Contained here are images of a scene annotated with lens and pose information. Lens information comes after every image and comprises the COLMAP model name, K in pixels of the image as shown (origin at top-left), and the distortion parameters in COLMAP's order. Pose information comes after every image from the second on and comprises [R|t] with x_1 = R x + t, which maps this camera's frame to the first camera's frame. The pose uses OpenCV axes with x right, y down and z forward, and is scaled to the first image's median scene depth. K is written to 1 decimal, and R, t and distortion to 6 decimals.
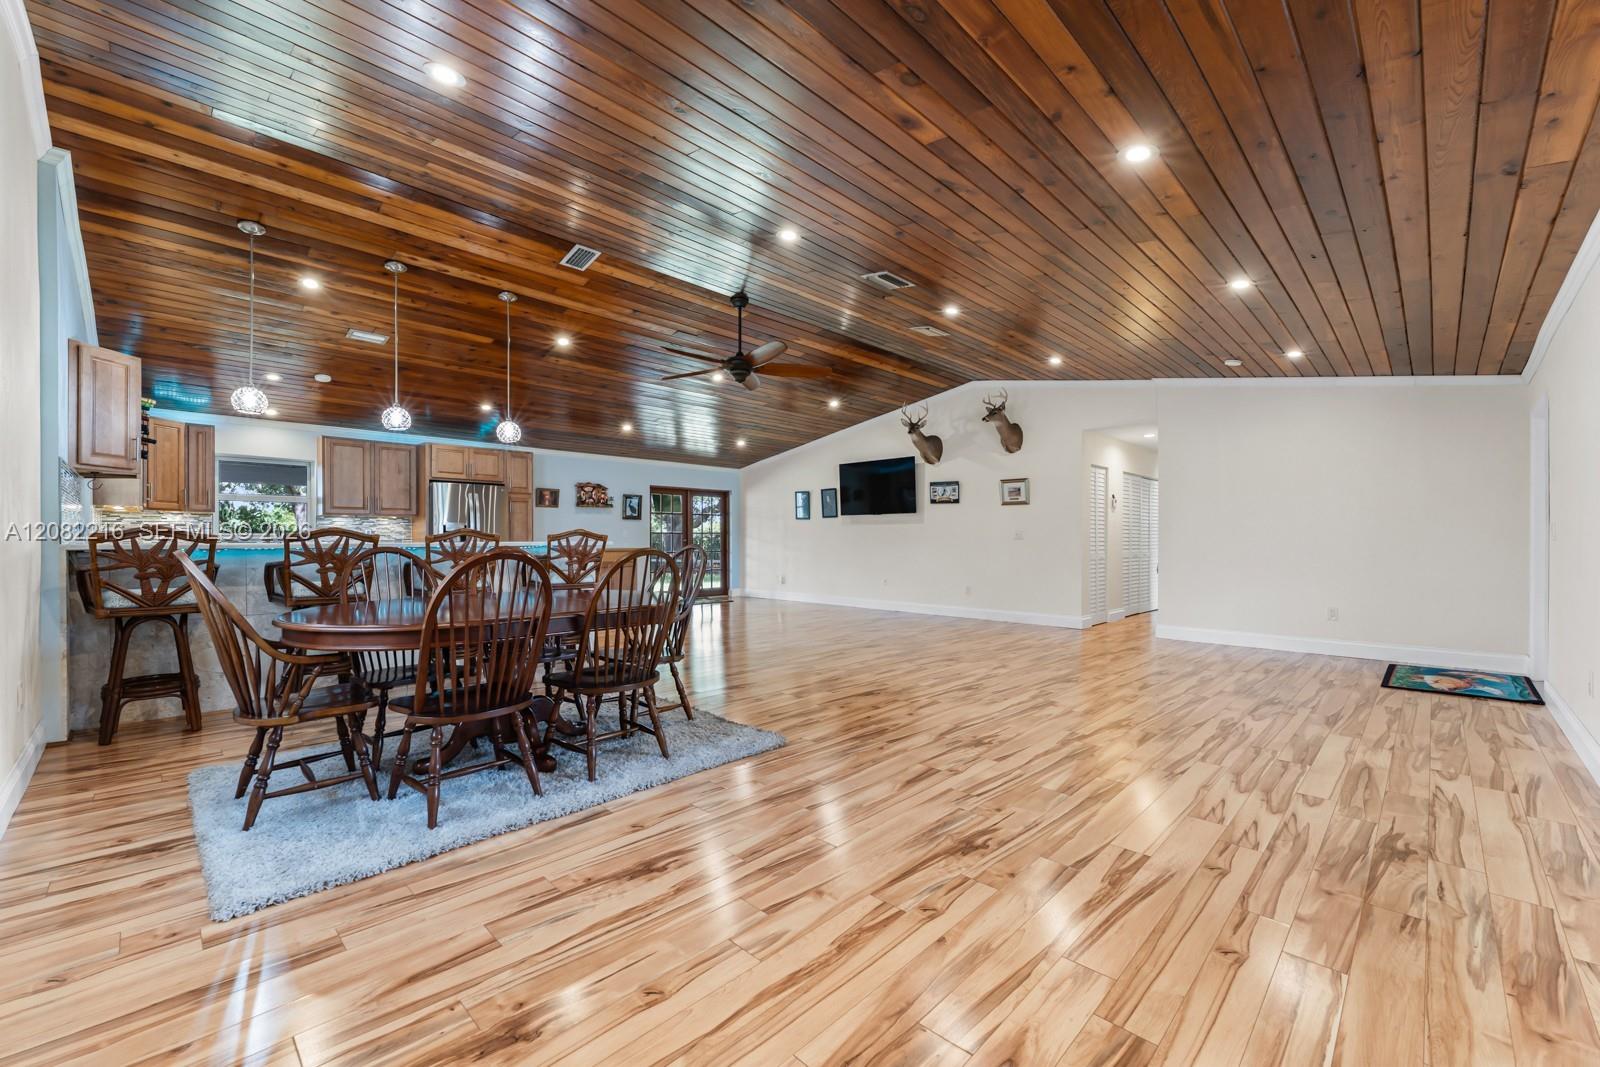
lens RADIAL K [[654.5, 0, 808.1], [0, 654.5, 537.3], [0, 0, 1]] dist [0.001203, -0.000958]
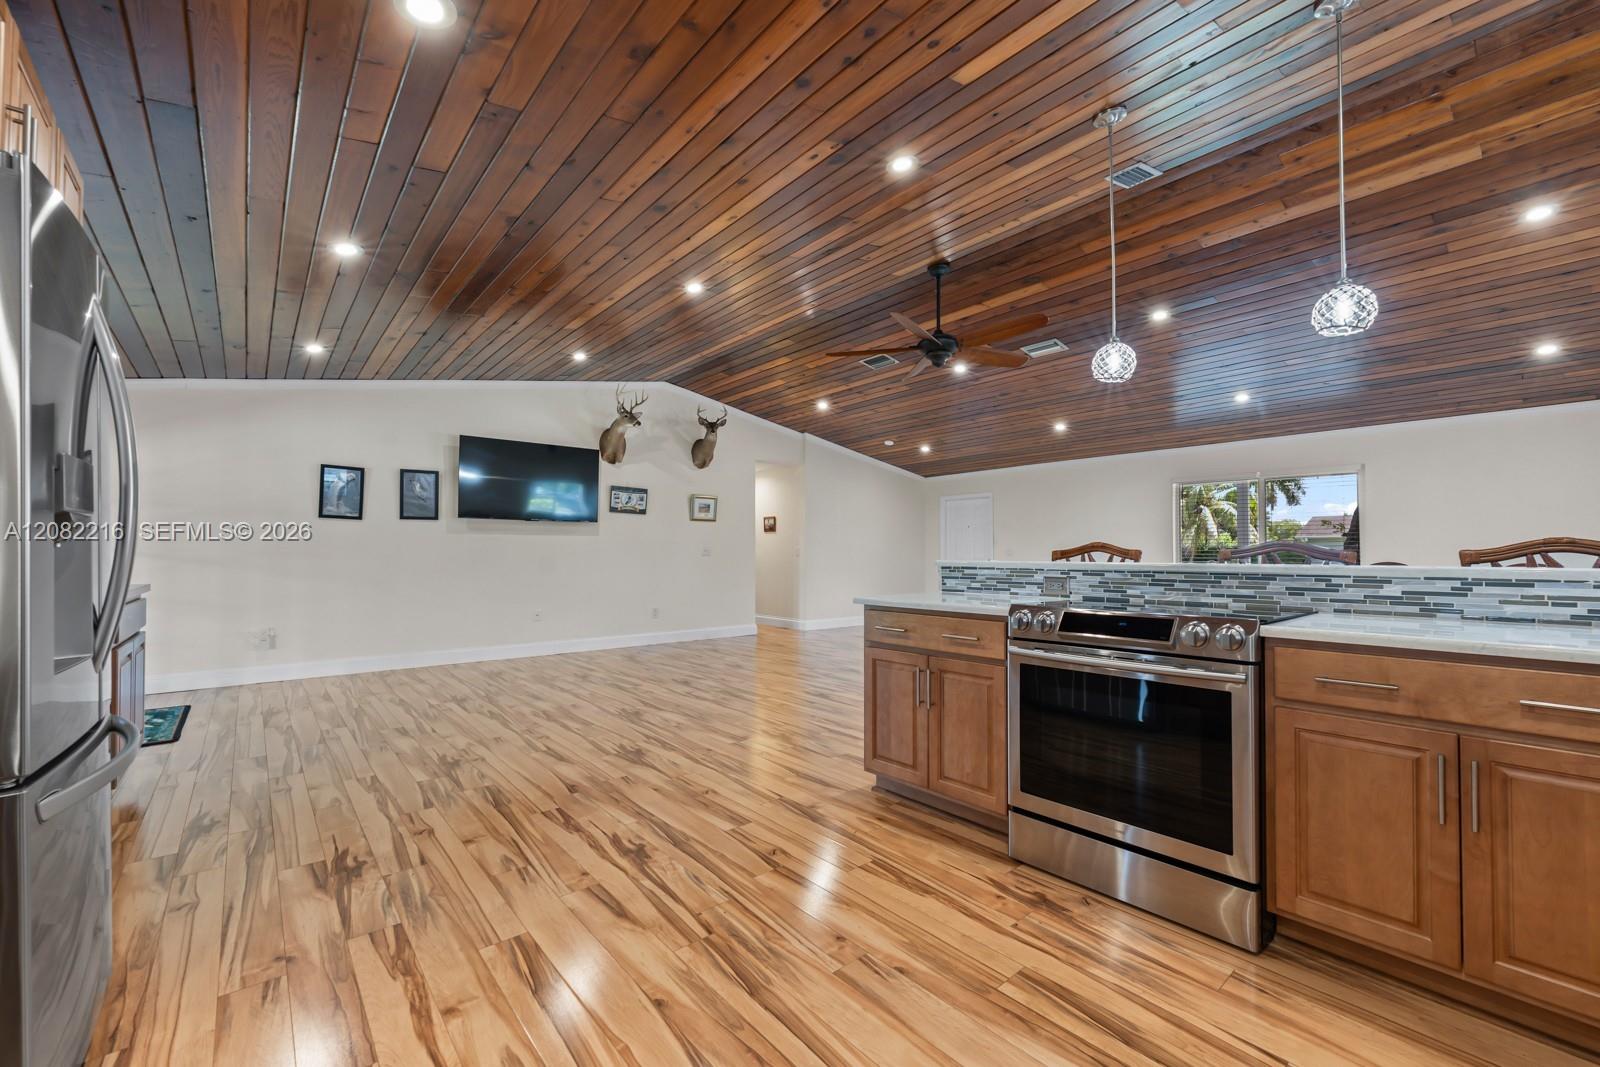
lens RADIAL K [[654.5, 0, 805.3], [0, 654.5, 542.3], [0, 0, 1]] dist [0.001203, -0.000958]
pose [[0.093095, 0.020578, 0.995445, -0.616410], [-0.001252, 0.999788, -0.020551, 0.001682], [-0.995656, 0.000666, 0.093101, 0.724165]]
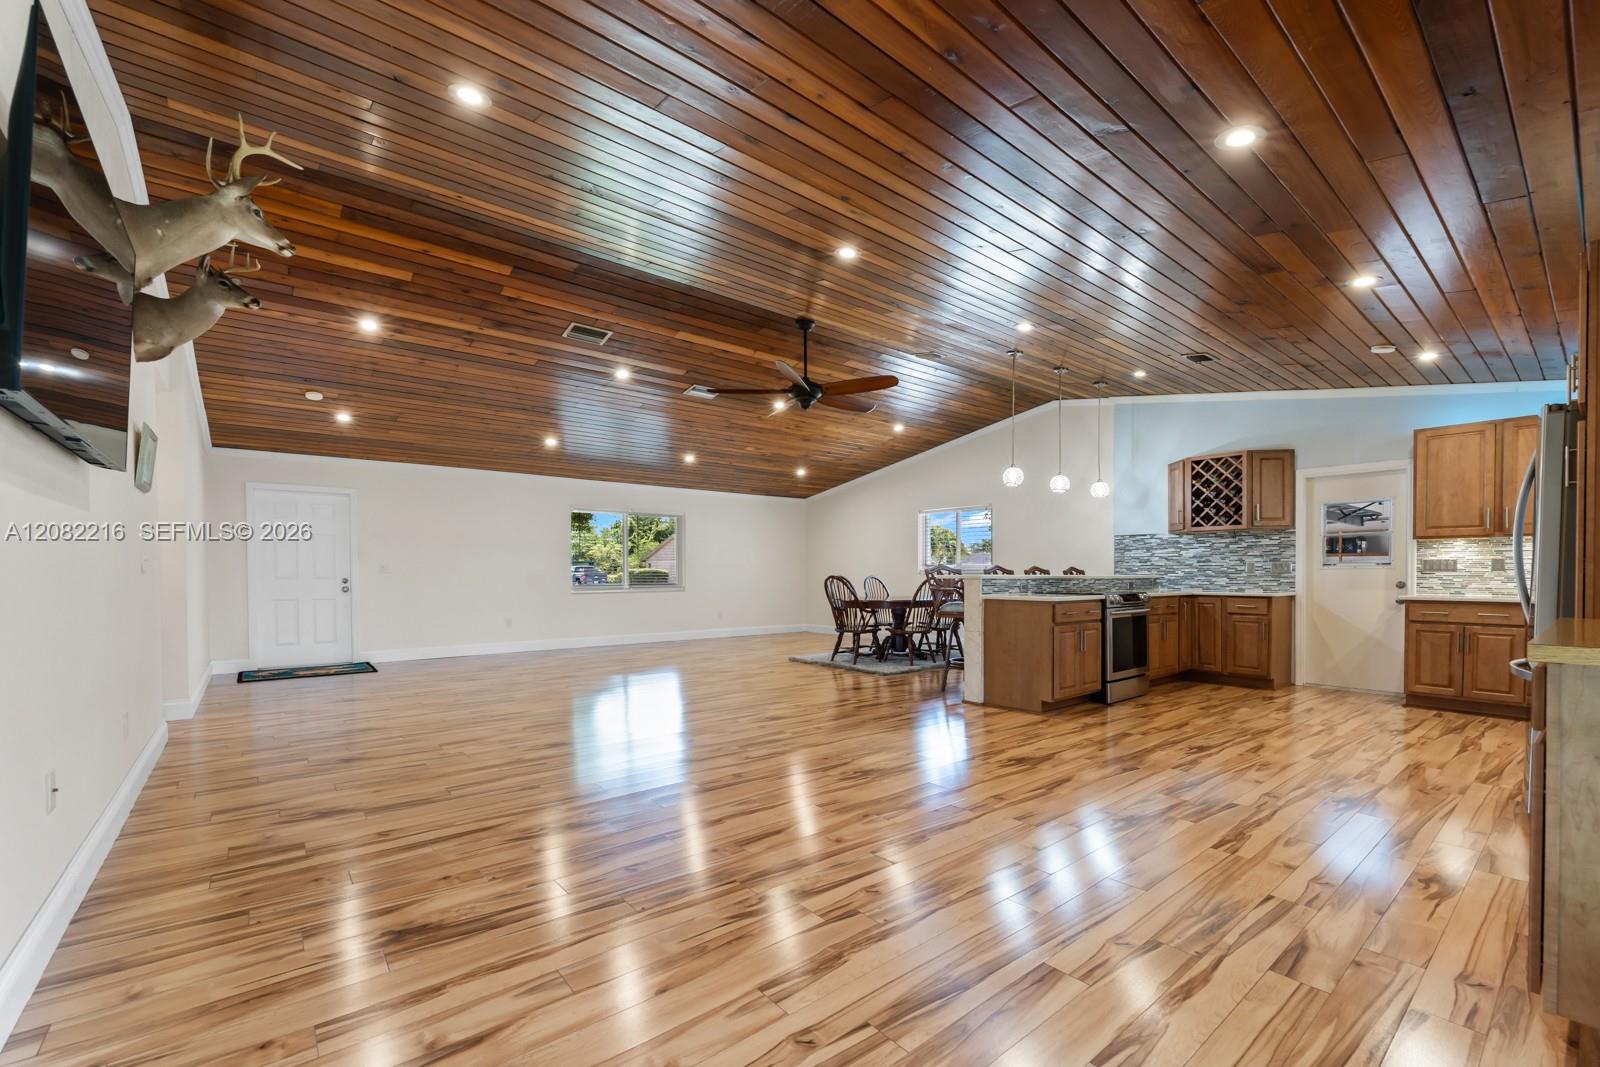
lens RADIAL K [[654.5, 0, 795.7], [0, 654.5, 582.7], [0, 0, 1]] dist [0.001203, -0.000958]
pose [[-0.992581, 0.000592, 0.121584, -0.133502], [0.002360, 0.999894, 0.014399, 0.002242], [-0.121563, 0.014579, -0.992477, 1.295807]]
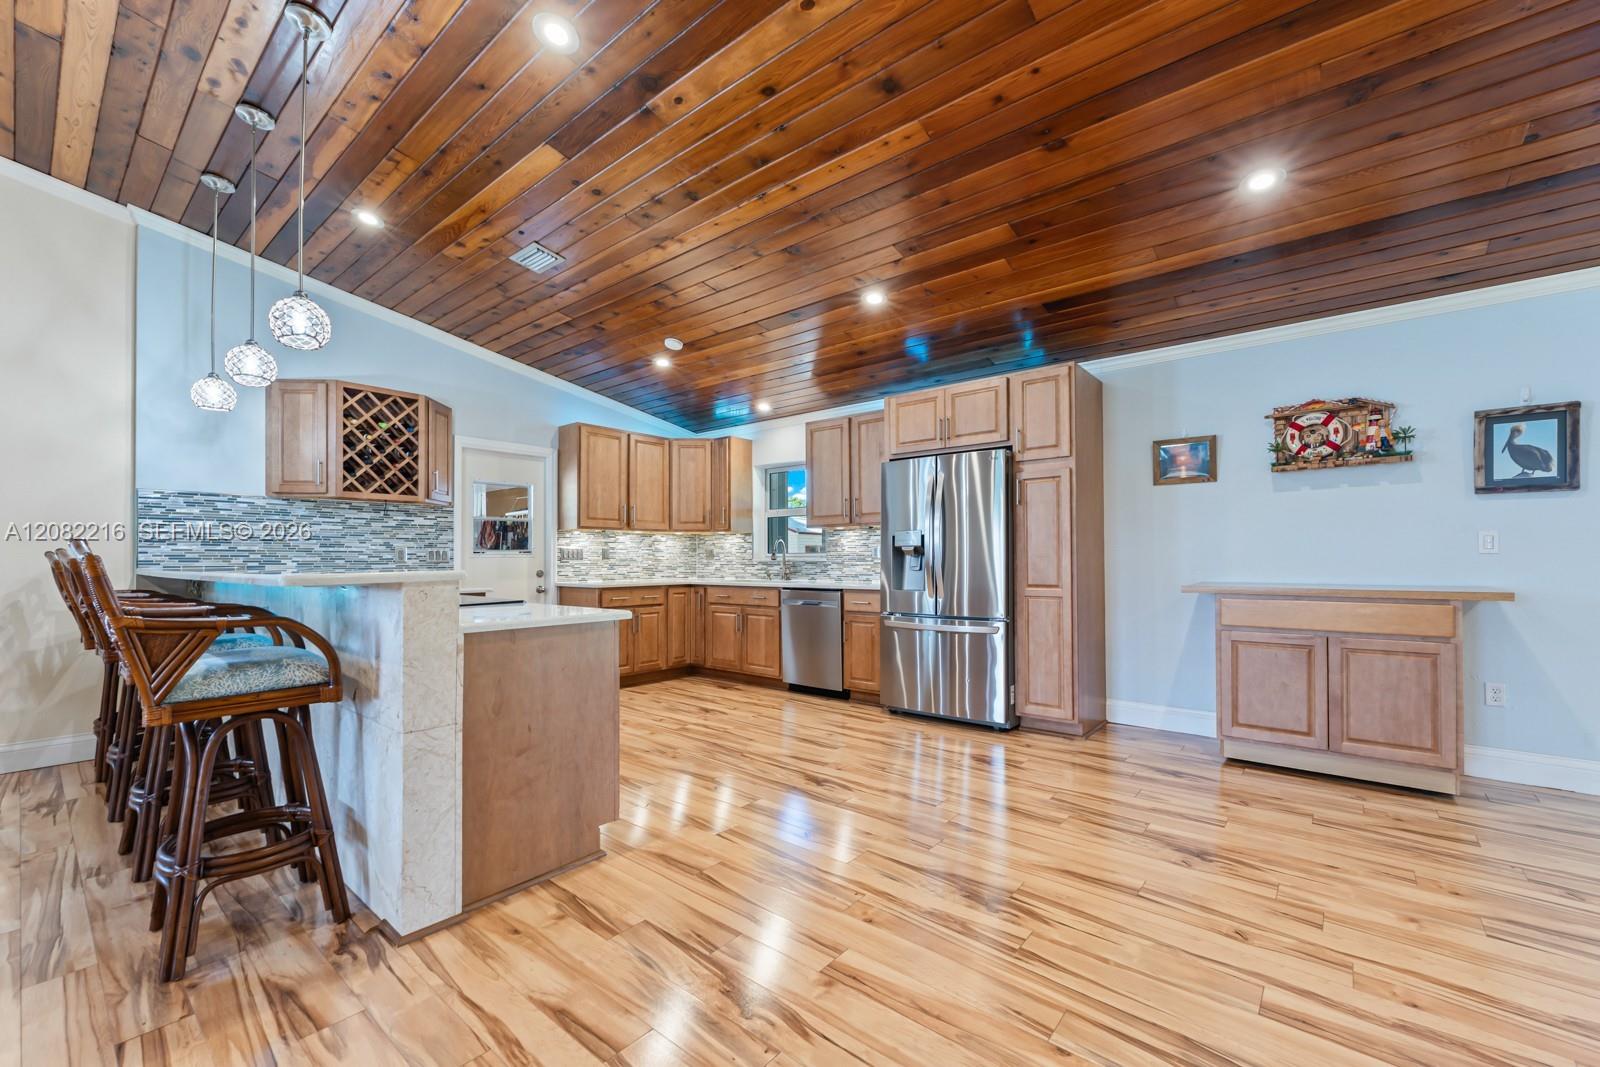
lens RADIAL K [[654.5, 0, 800.0], [0, 654.5, 552.0], [0, 0, 1]] dist [0.001203, -0.000958]
pose [[0.065413, -0.008218, -0.997824, 0.002914], [0.006073, 0.999951, -0.007837, 0.000261], [0.997840, -0.005547, 0.065460, 0.784447]]
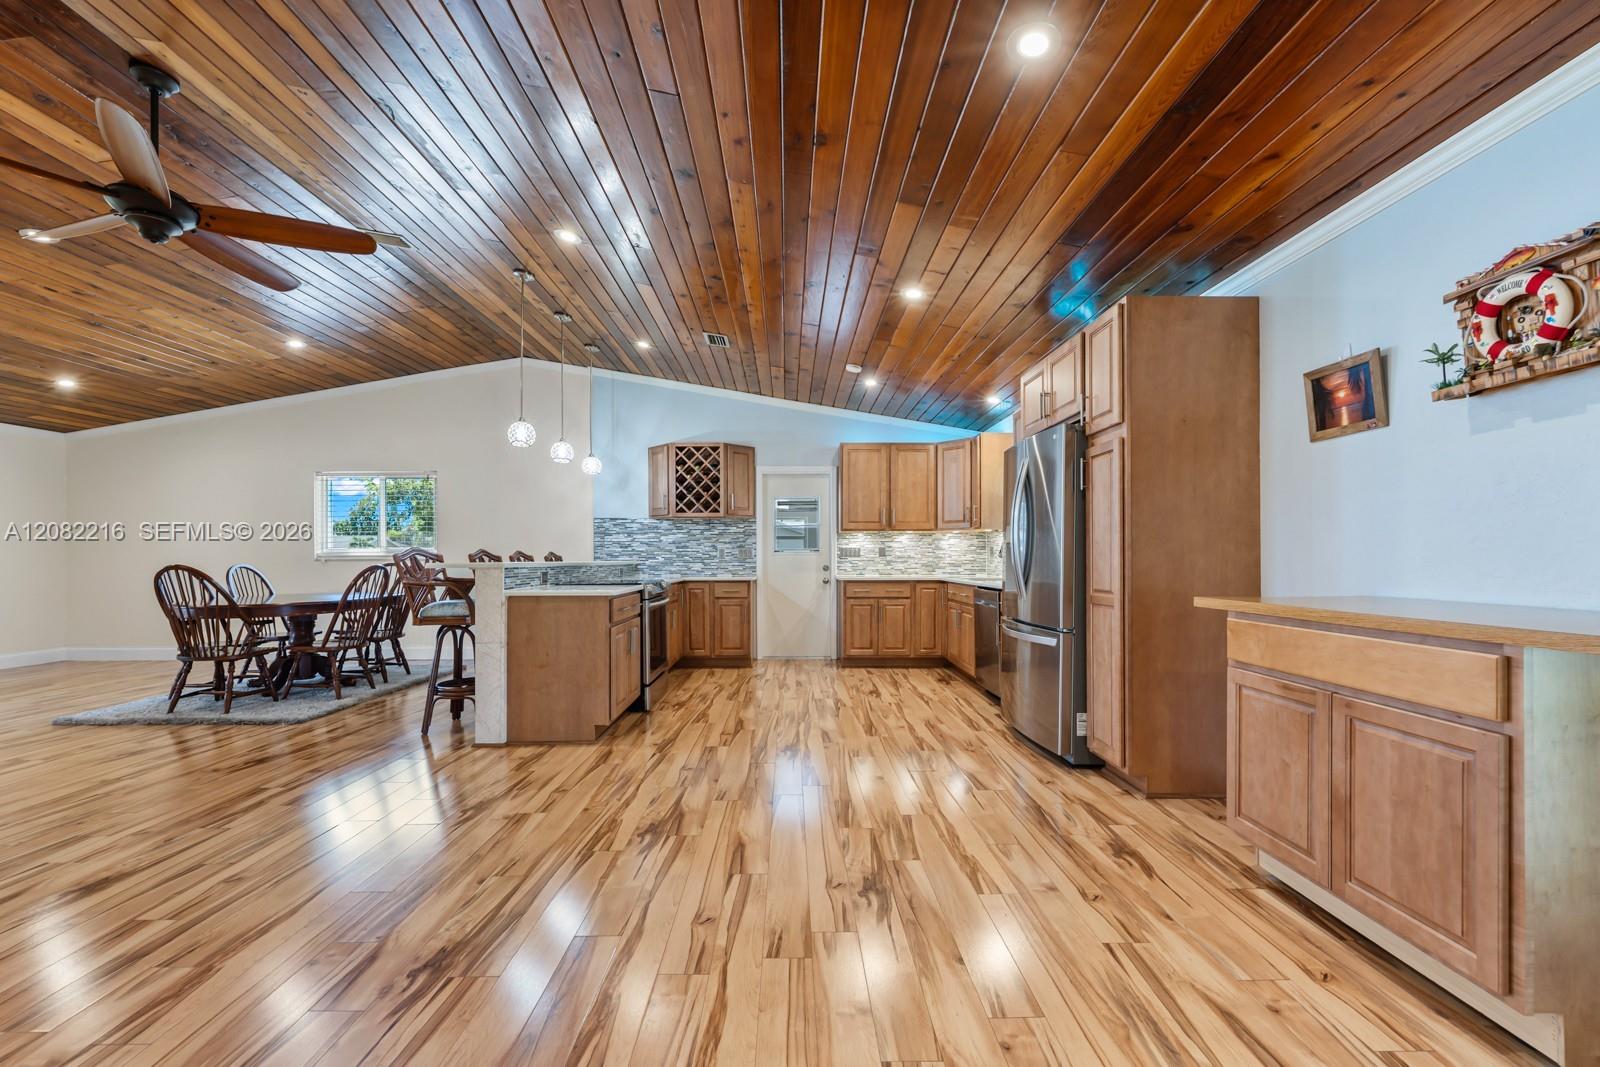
lens RADIAL K [[654.5, 0, 787.8], [0, 654.5, 553.3], [0, 0, 1]] dist [0.001203, -0.000958]
pose [[-0.719793, -0.000994, -0.694188, -0.067133], [0.004843, 0.999967, -0.006453, 0.002060], [0.694172, -0.008006, -0.719765, 1.114571]]
